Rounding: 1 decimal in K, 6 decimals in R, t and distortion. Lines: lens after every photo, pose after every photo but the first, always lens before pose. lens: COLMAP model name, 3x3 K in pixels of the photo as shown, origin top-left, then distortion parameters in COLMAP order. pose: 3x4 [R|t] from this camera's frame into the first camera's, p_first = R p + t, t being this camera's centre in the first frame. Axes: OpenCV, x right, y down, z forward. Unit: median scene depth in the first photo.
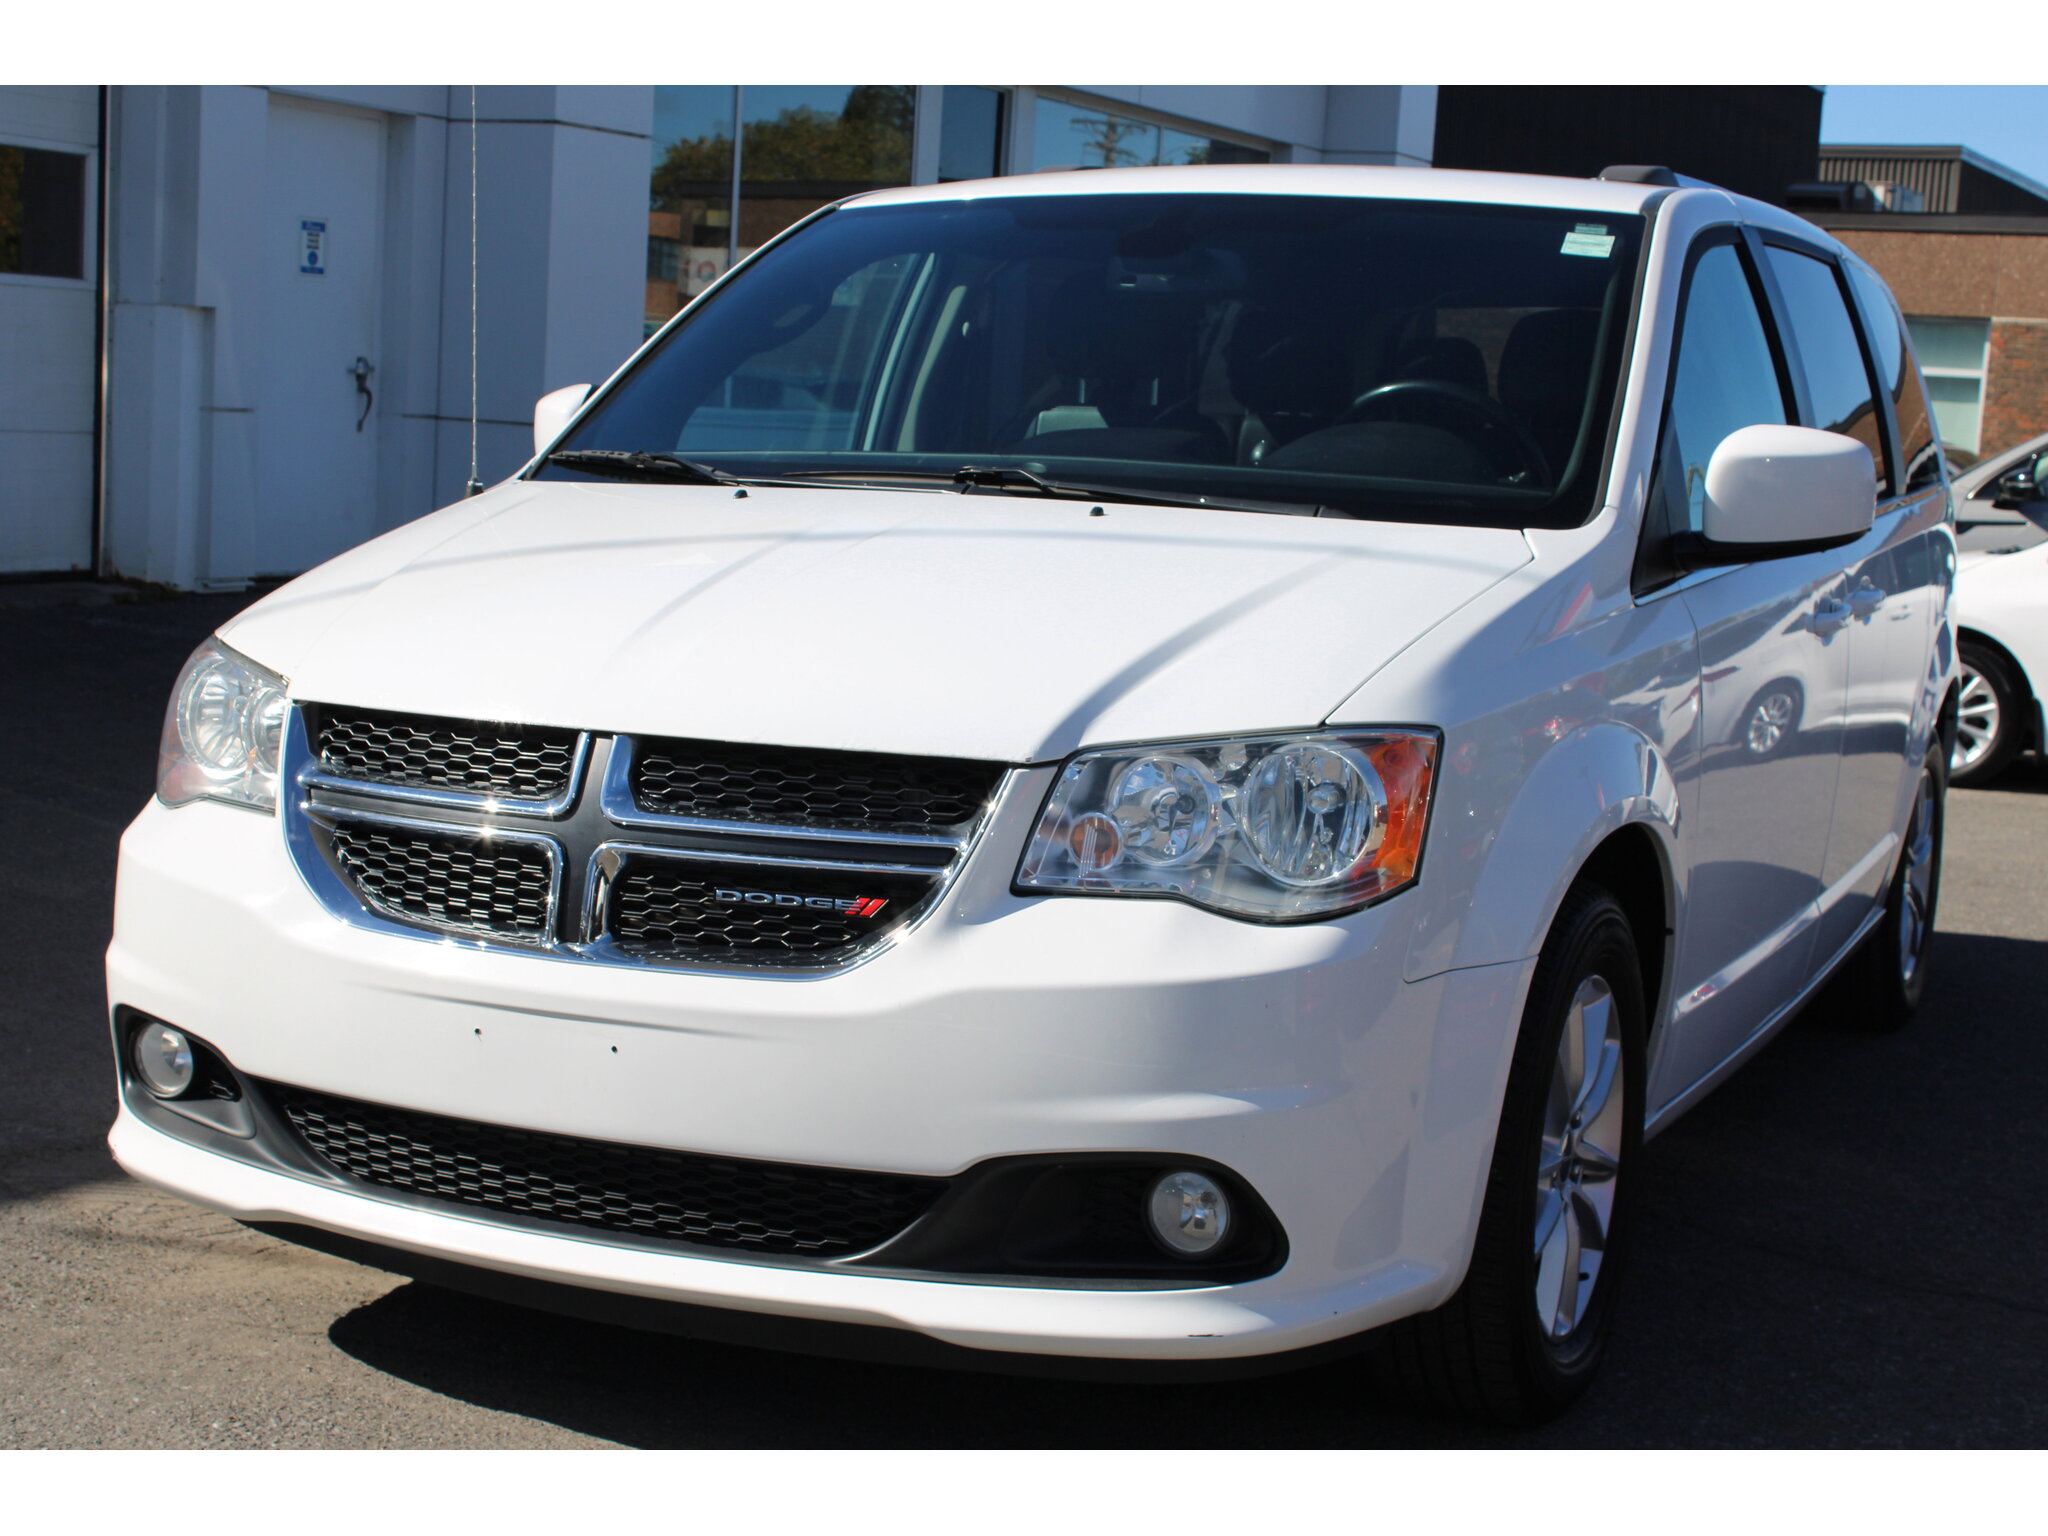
lens RADIAL K [[3035.1, 0, 1125.7], [0, 3035.1, 777.2], [0, 0, 1]] dist [0.004659, -0.014431]
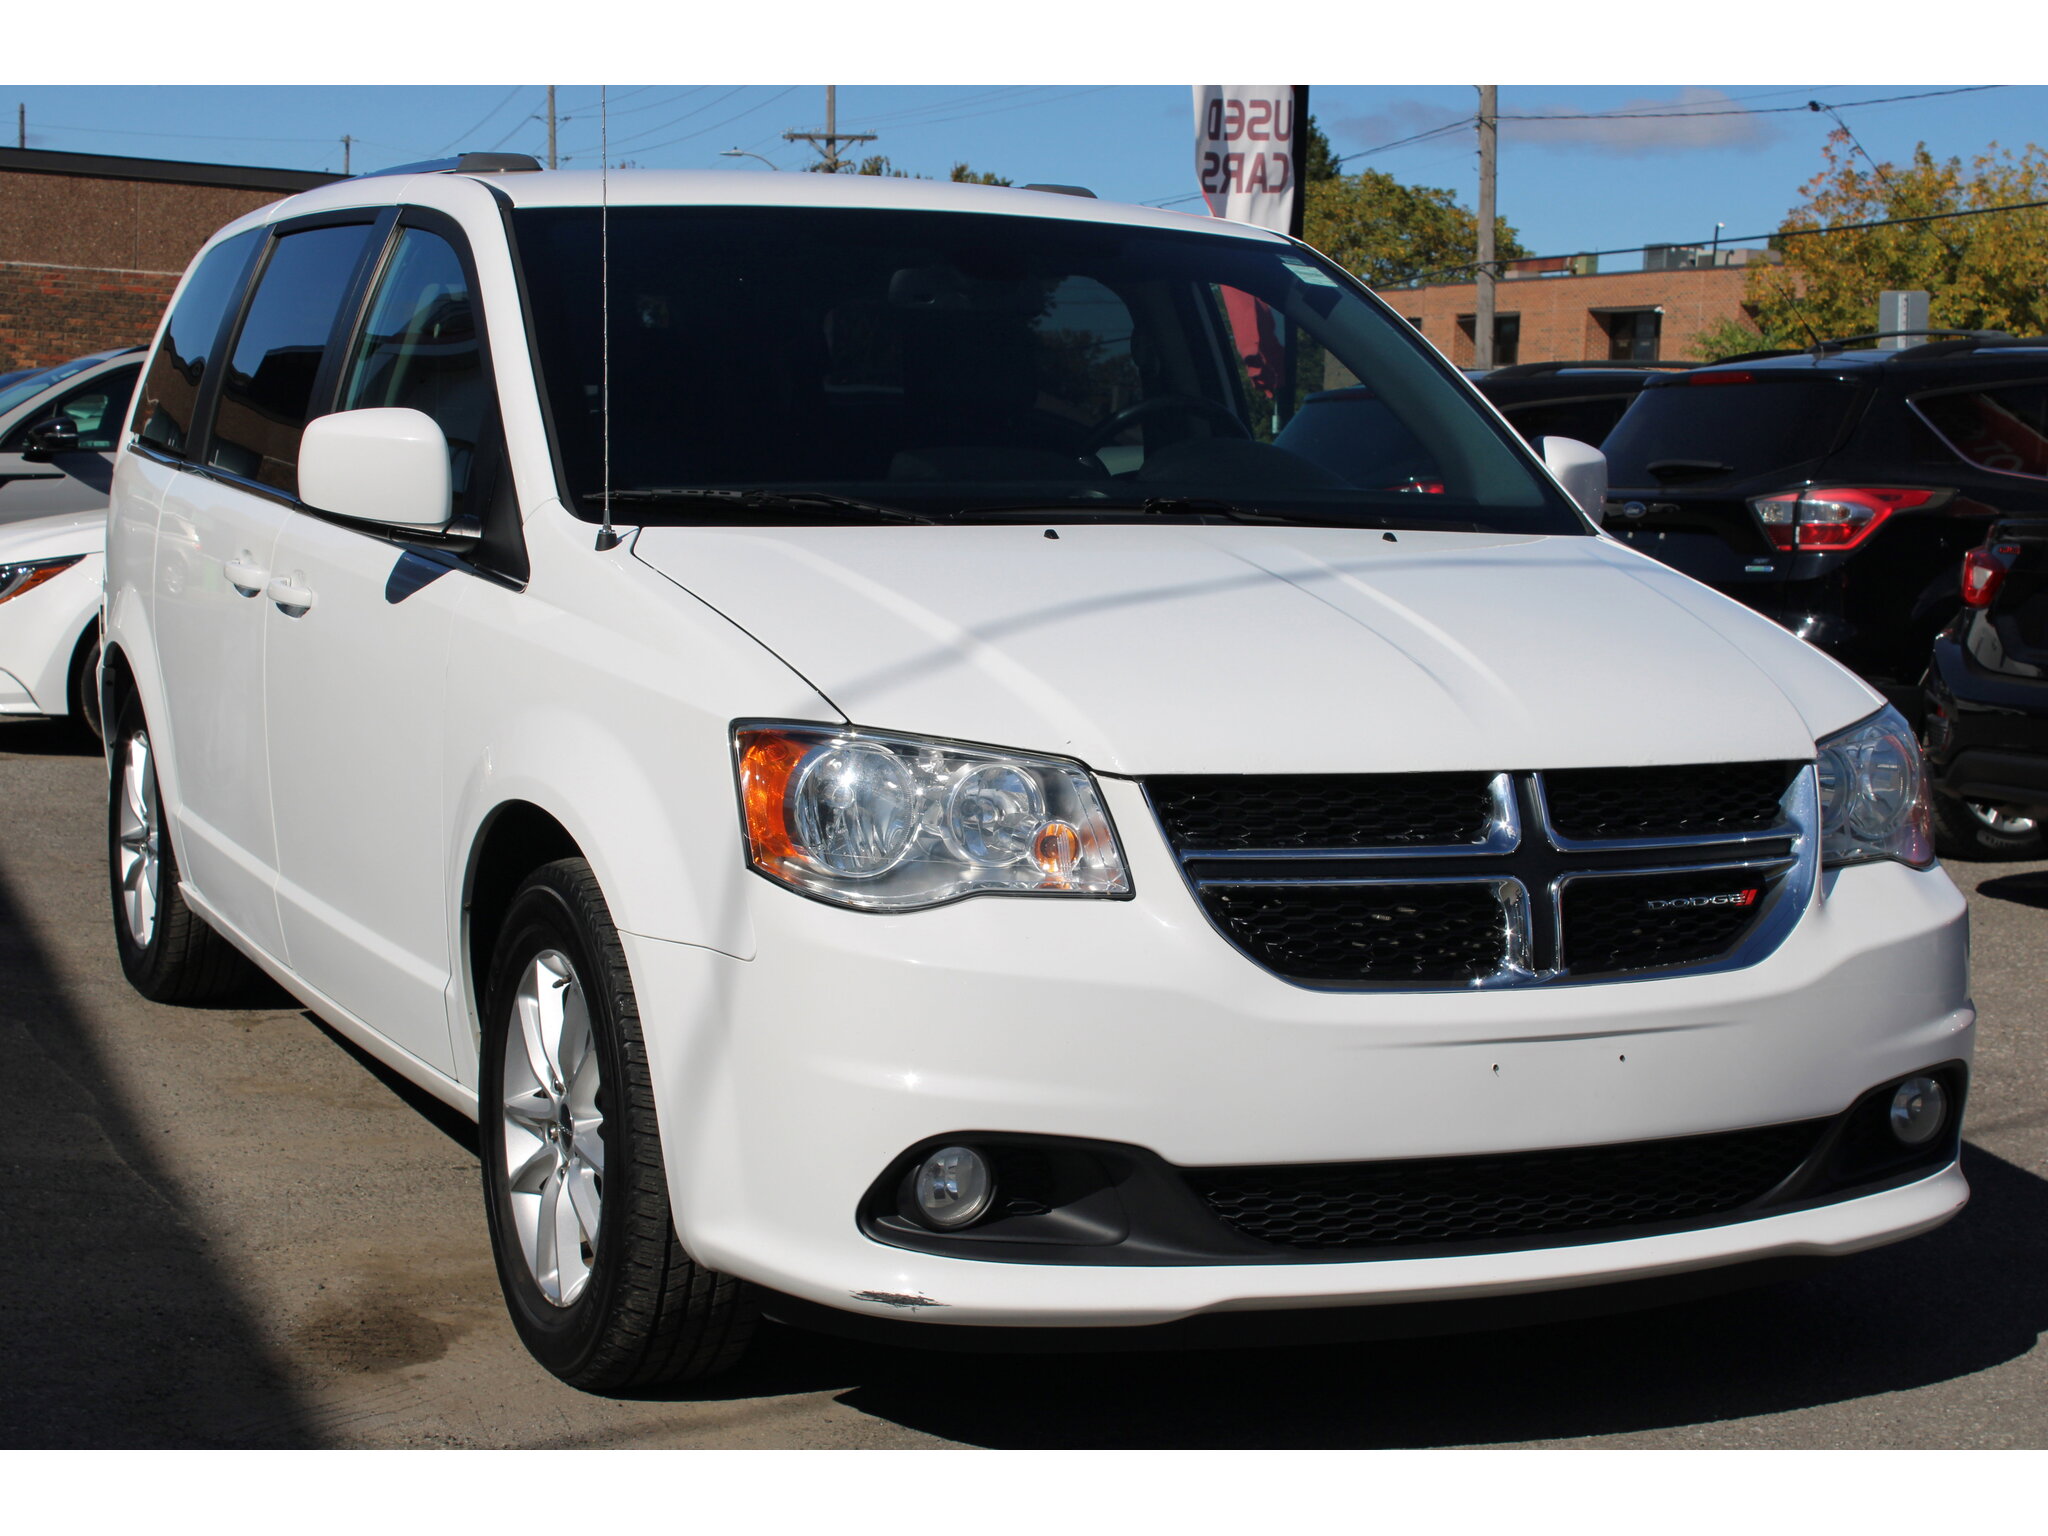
lens RADIAL K [[3090.5, 0, 1024.0], [0, 3090.5, 768.0], [0, 0, 1]] dist [0.016860, 0.020786]
pose [[0.678207, -0.101990, 0.727759, -1.056477], [0.086904, 0.994504, 0.058386, -0.092218], [-0.729714, 0.023647, 0.683343, 0.379567]]
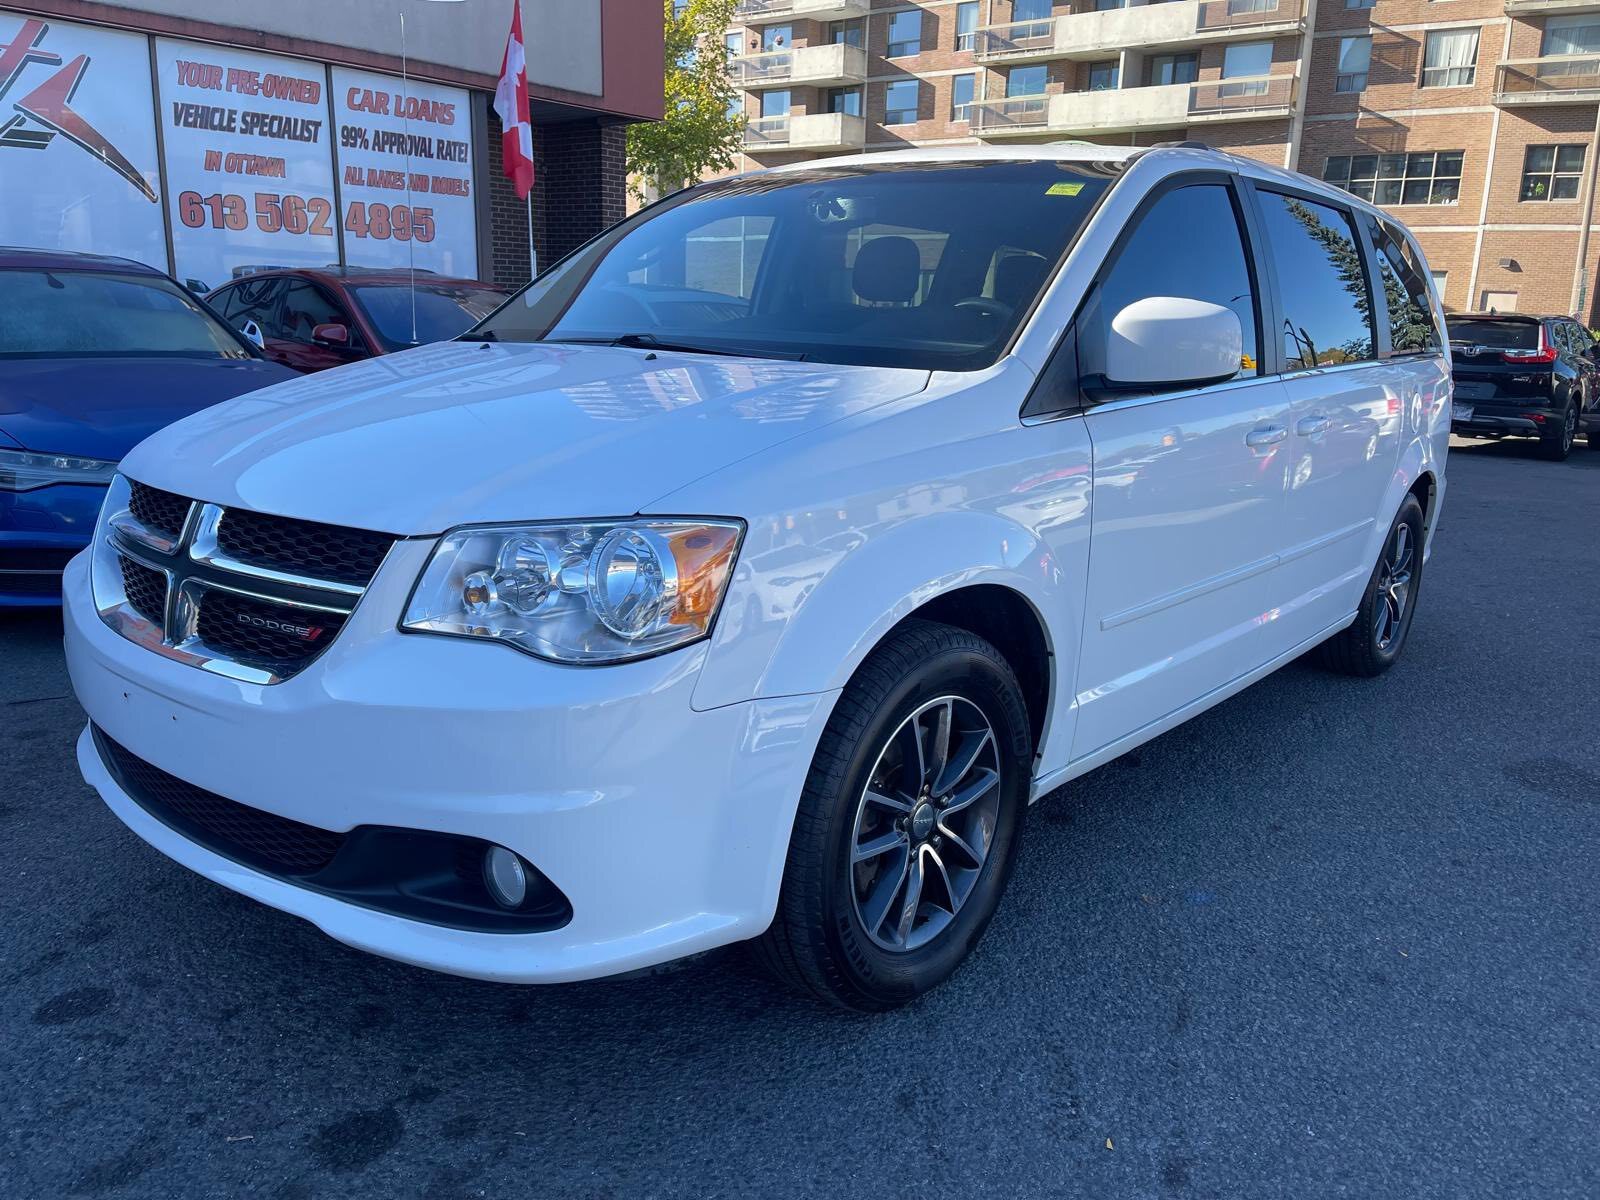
lens RADIAL K [[1227.2, 0, 800.0], [0, 1227.2, 600.0], [0, 0, 1]] dist [0.010757, -0.005362]
pose [[0.952710, 0.062352, -0.297416, 0.286497], [-0.032417, 0.993991, 0.104548, -0.038288], [0.302148, -0.089963, 0.949007, 0.499985]]
